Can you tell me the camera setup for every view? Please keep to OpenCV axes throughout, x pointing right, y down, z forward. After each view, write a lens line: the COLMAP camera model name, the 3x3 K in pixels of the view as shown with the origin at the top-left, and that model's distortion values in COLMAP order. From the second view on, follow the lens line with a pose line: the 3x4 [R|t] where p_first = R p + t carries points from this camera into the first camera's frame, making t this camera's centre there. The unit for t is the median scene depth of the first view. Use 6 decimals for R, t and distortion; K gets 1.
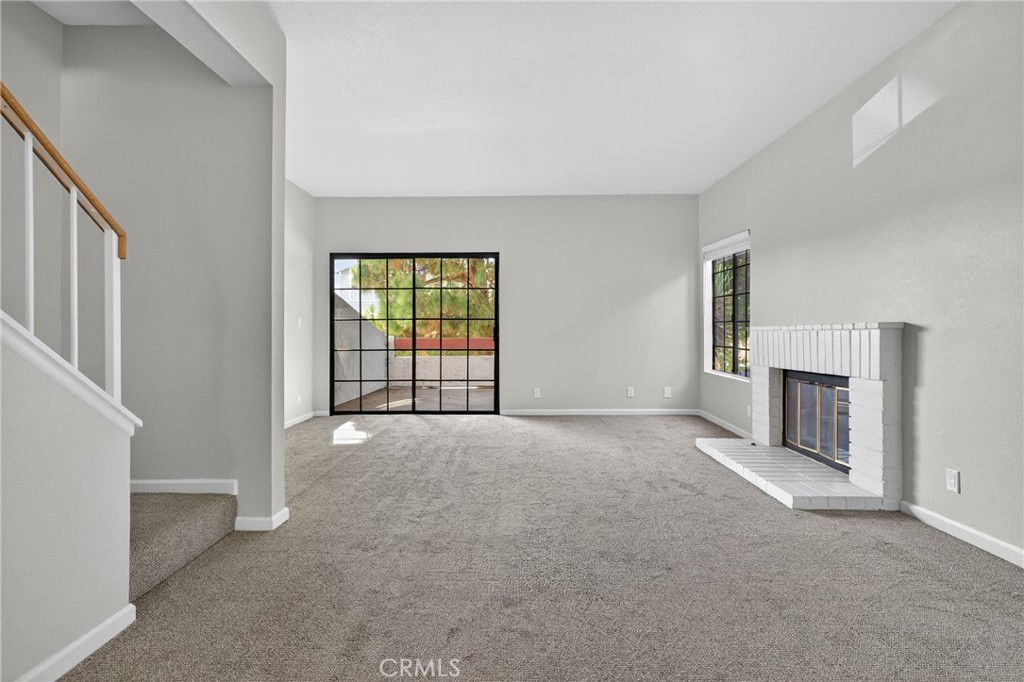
lens RADIAL K [[490.2, 0, 512.1], [0, 490.2, 335.1], [0, 0, 1]] dist [-0.001125, -0.000596]
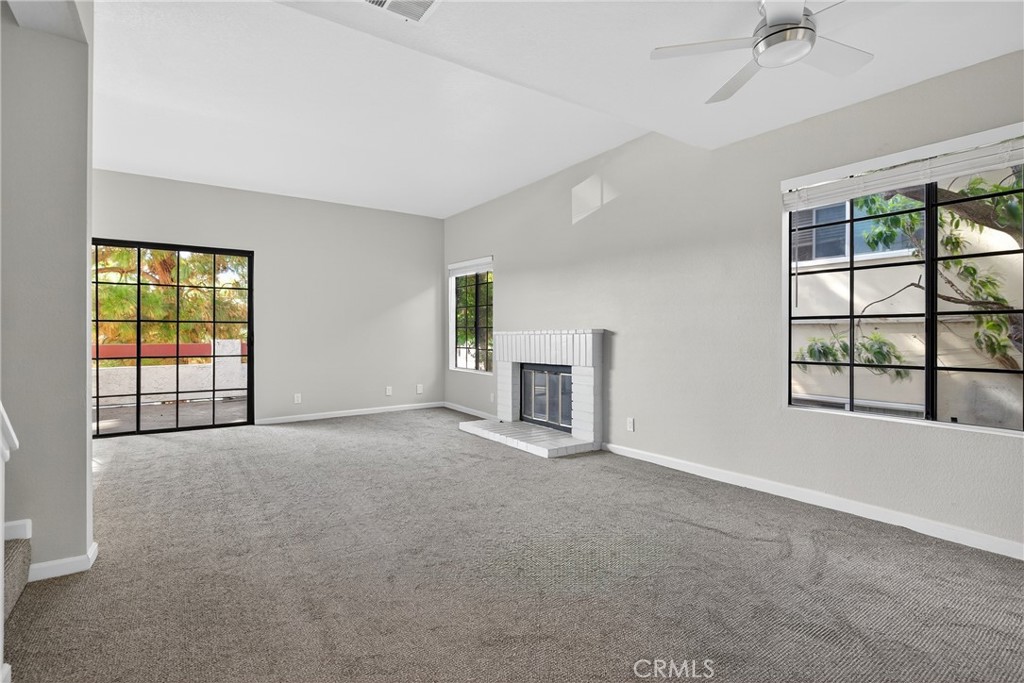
lens RADIAL K [[487.1, 0, 515.6], [0, 487.1, 335.1], [0, 0, 1]] dist [-0.000650, -0.001108]
pose [[0.811897, -0.000944, 0.583800, -0.305292], [0.006232, 0.999956, -0.007049, 0.001696], [-0.583767, 0.009361, 0.811867, -0.097672]]
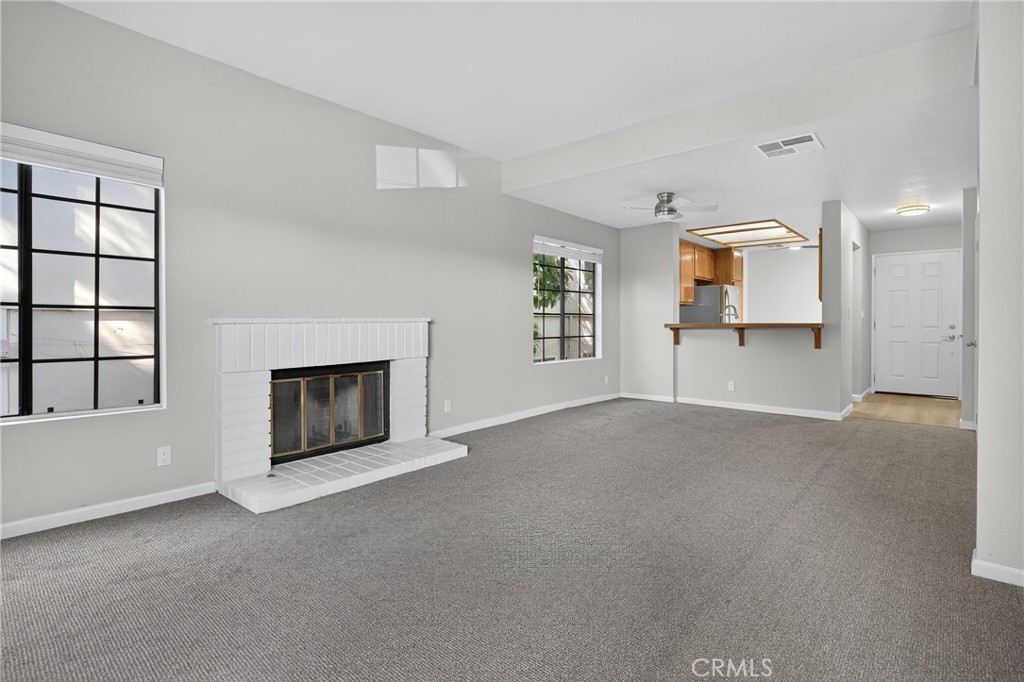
lens RADIAL K [[497.8, 0, 510.3], [0, 497.8, 321.2], [0, 0, 1]] dist [-0.000868, -0.000216]
pose [[-0.758964, -0.000652, 0.651132, -0.365681], [0.006288, 0.999946, 0.008330, -0.022135], [-0.651102, 0.010416, -0.758919, 1.734091]]
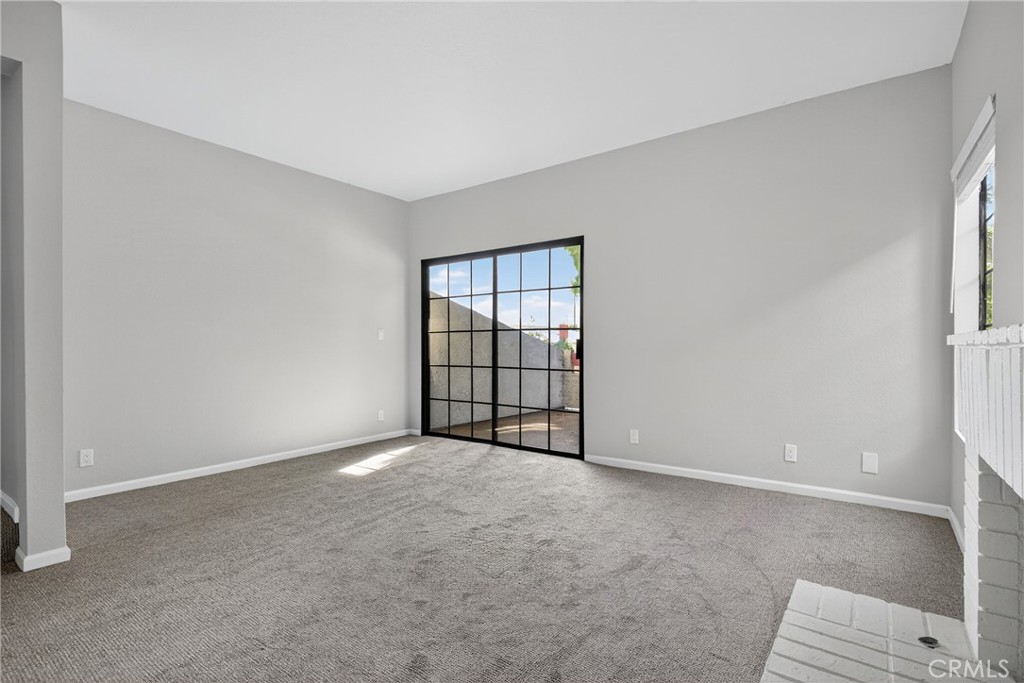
lens RADIAL K [[494.6, 0, 510.6], [0, 494.6, 346.1], [0, 0, 1]] dist [-0.000599, 0.000004]
pose [[0.808145, 0.004609, -0.588966, 0.588430], [-0.007329, 0.999971, -0.002232, -0.007814], [0.588938, 0.006121, 0.808155, 0.640541]]
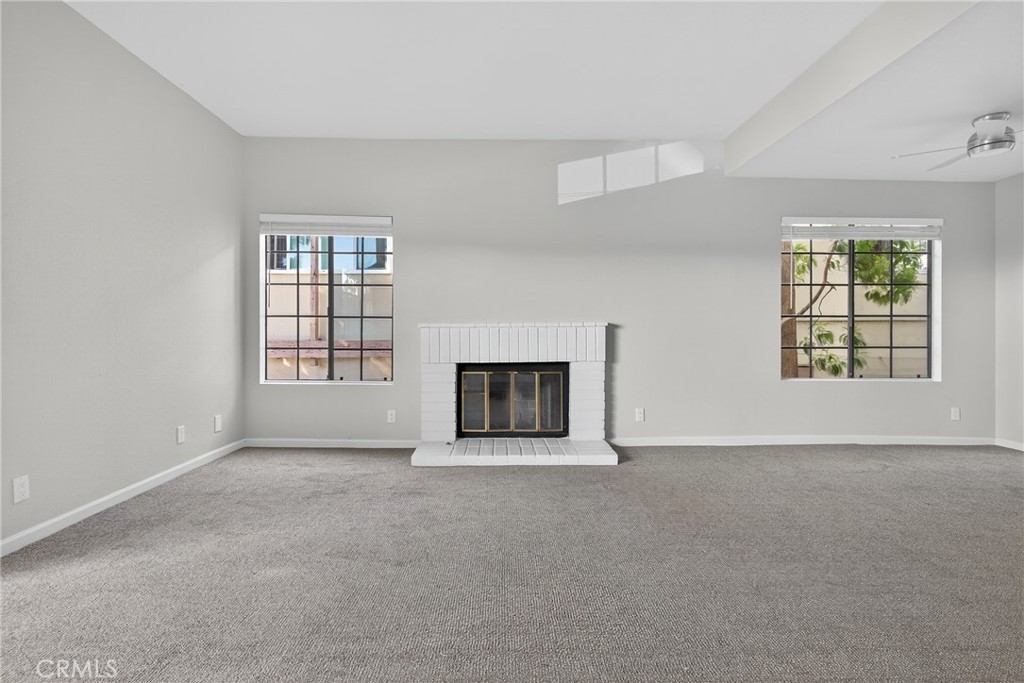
lens RADIAL K [[490.2, 0, 512.1], [0, 490.2, 335.6], [0, 0, 1]] dist [-0.001125, -0.000596]
pose [[-0.028176, -0.009035, 0.999562, -0.631625], [0.010176, 0.999905, 0.009325, -0.000887], [-0.999551, 0.010435, -0.028081, 1.170190]]
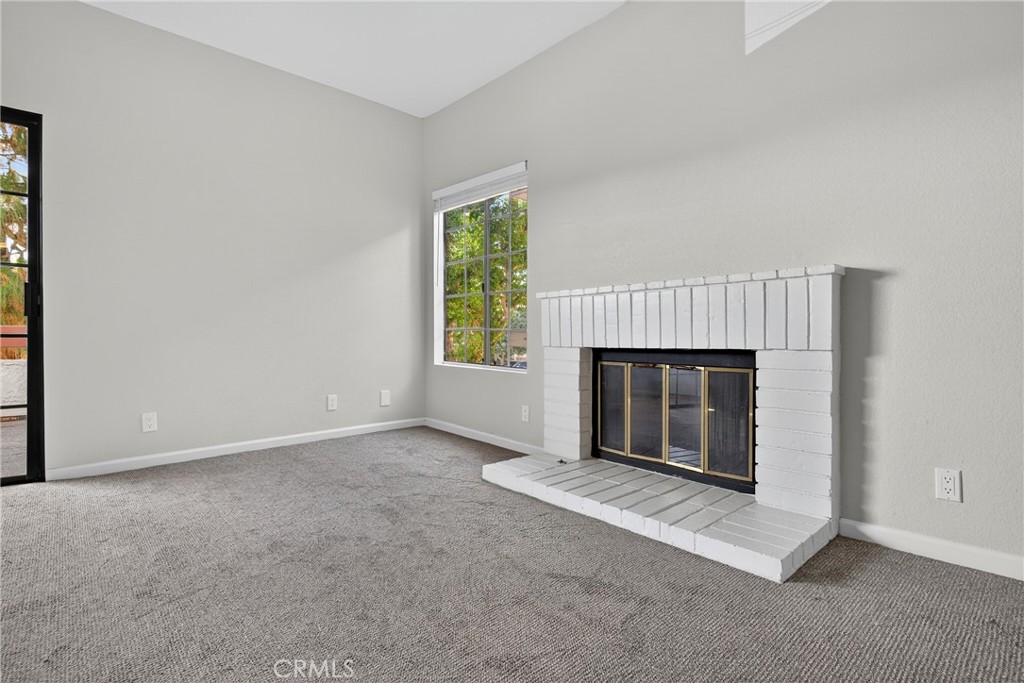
lens RADIAL K [[490.2, 0, 512.1], [0, 490.2, 335.6], [0, 0, 1]] dist [-0.001125, -0.000596]
pose [[0.731862, -0.002542, 0.681448, -0.032568], [0.005766, 0.999980, -0.002462, 0.062956], [-0.681428, 0.005731, 0.731863, 0.711328]]
